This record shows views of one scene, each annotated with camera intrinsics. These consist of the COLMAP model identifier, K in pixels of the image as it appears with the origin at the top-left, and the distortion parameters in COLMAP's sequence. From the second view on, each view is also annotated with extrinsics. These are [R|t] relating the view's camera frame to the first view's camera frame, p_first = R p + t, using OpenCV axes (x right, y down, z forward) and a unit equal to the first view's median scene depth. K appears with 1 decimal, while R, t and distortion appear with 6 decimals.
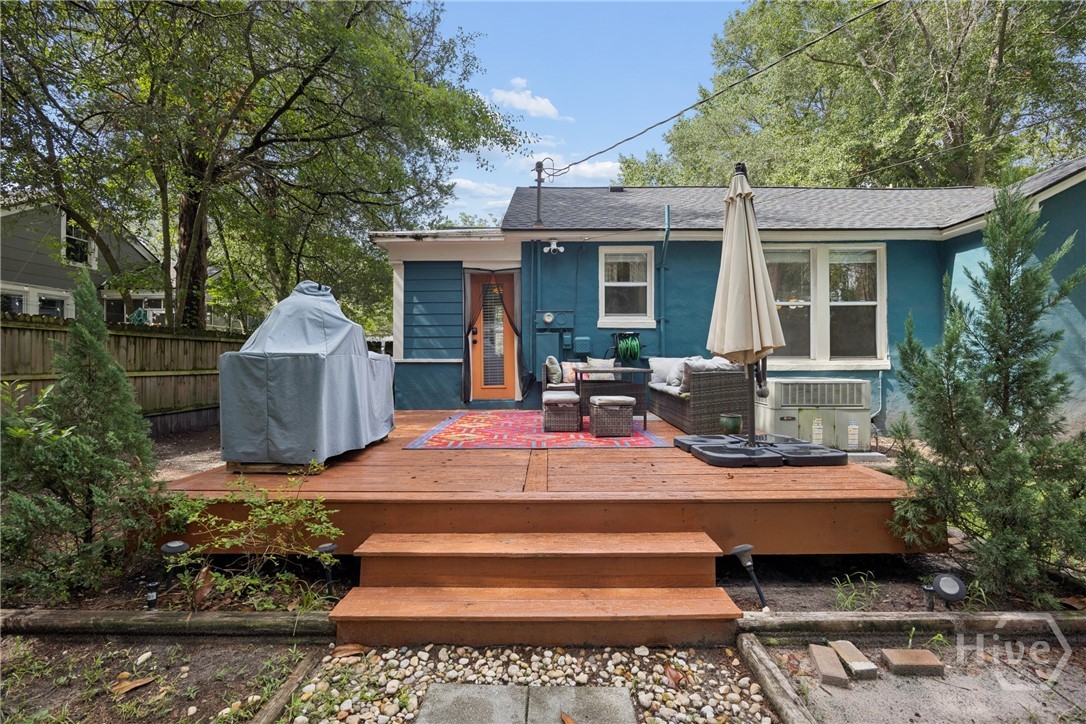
lens RADIAL K [[503.0, 0, 544.4], [0, 503.0, 369.0], [0, 0, 1]] dist [-0.001929, -0.000083]
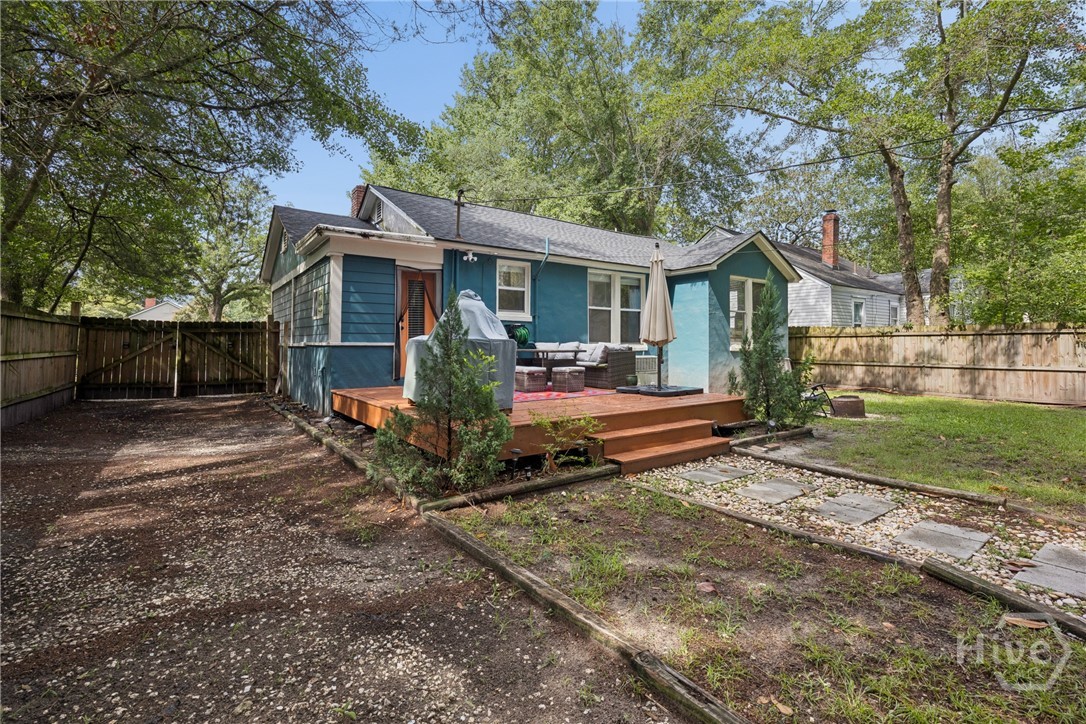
lens RADIAL K [[503.0, 0, 544.4], [0, 503.0, 369.0], [0, 0, 1]] dist [-0.001929, -0.000083]
pose [[0.808576, -0.024239, 0.587892, -0.580739], [0.005724, 0.999428, 0.033335, 0.004524], [-0.588364, -0.023589, 0.808252, -0.161170]]
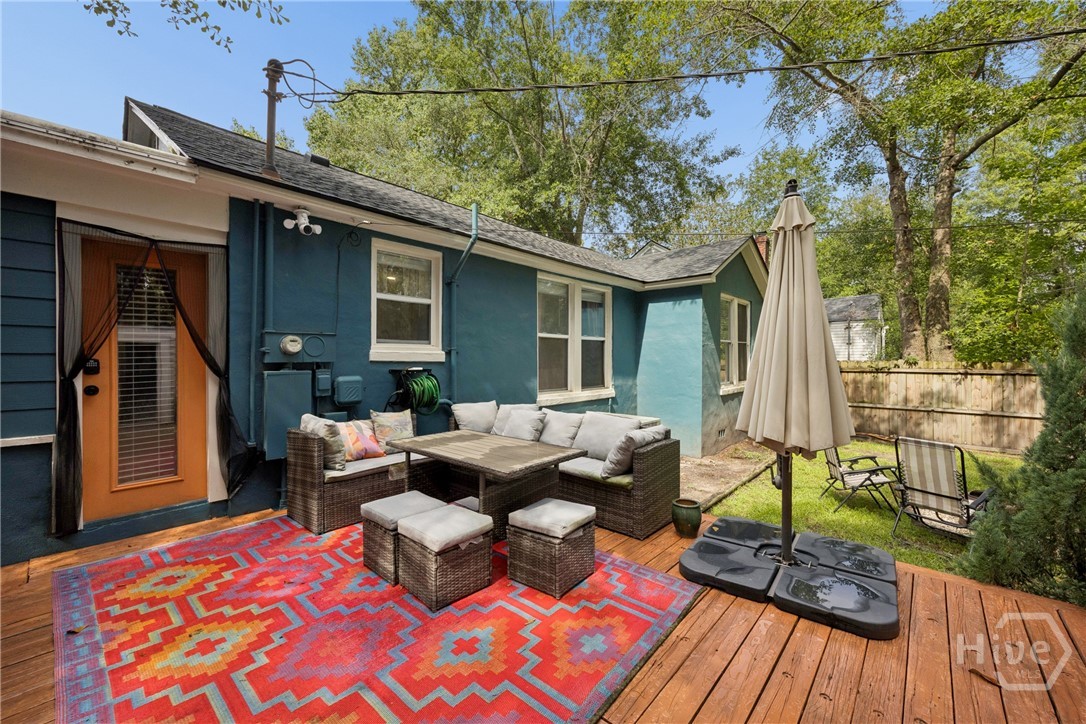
lens RADIAL K [[432.0, 0, 547.0], [0, 432.0, 364.4], [0, 0, 1]] dist [0.012112, 0.000073]
pose [[0.659910, -0.007069, 0.751312, -0.167348], [0.006901, 0.999971, 0.003347, -0.077822], [-0.751313, 0.002977, 0.659939, 0.452268]]
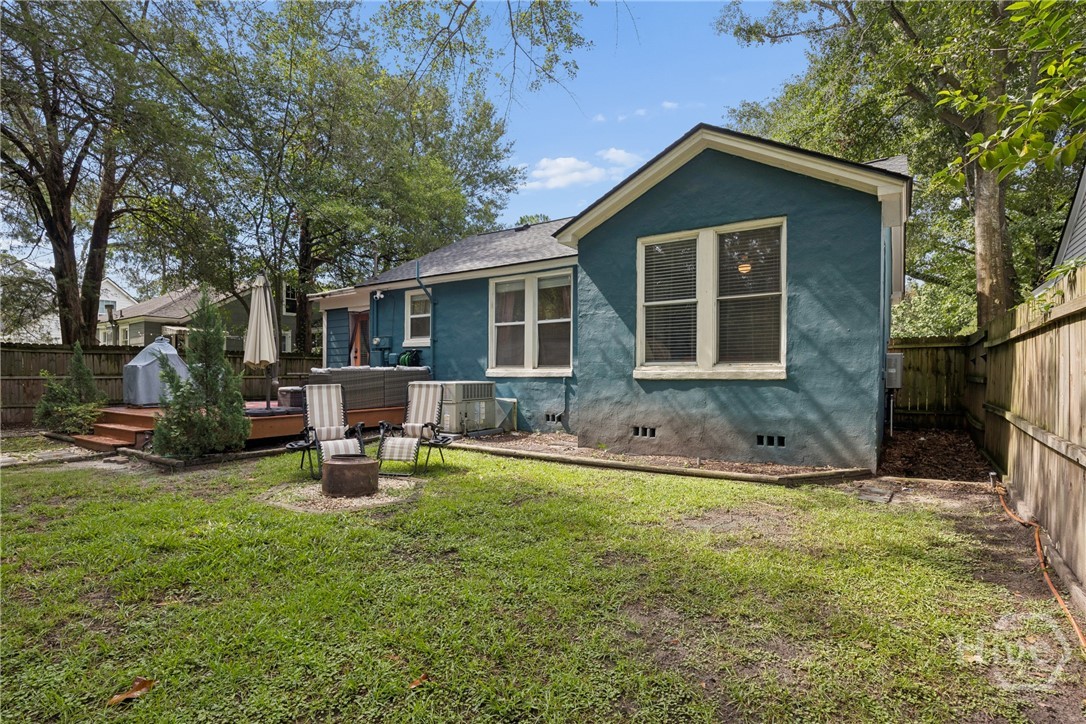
lens RADIAL K [[520.2, 0, 543.0], [0, 520.2, 362.0], [0, 0, 1]] dist [-0.000675, -0.000277]
pose [[0.831010, -0.010402, -0.556160, 1.290522], [-0.000067, 0.999823, -0.018801, -0.009546], [0.556257, 0.015662, 0.830863, -0.031664]]
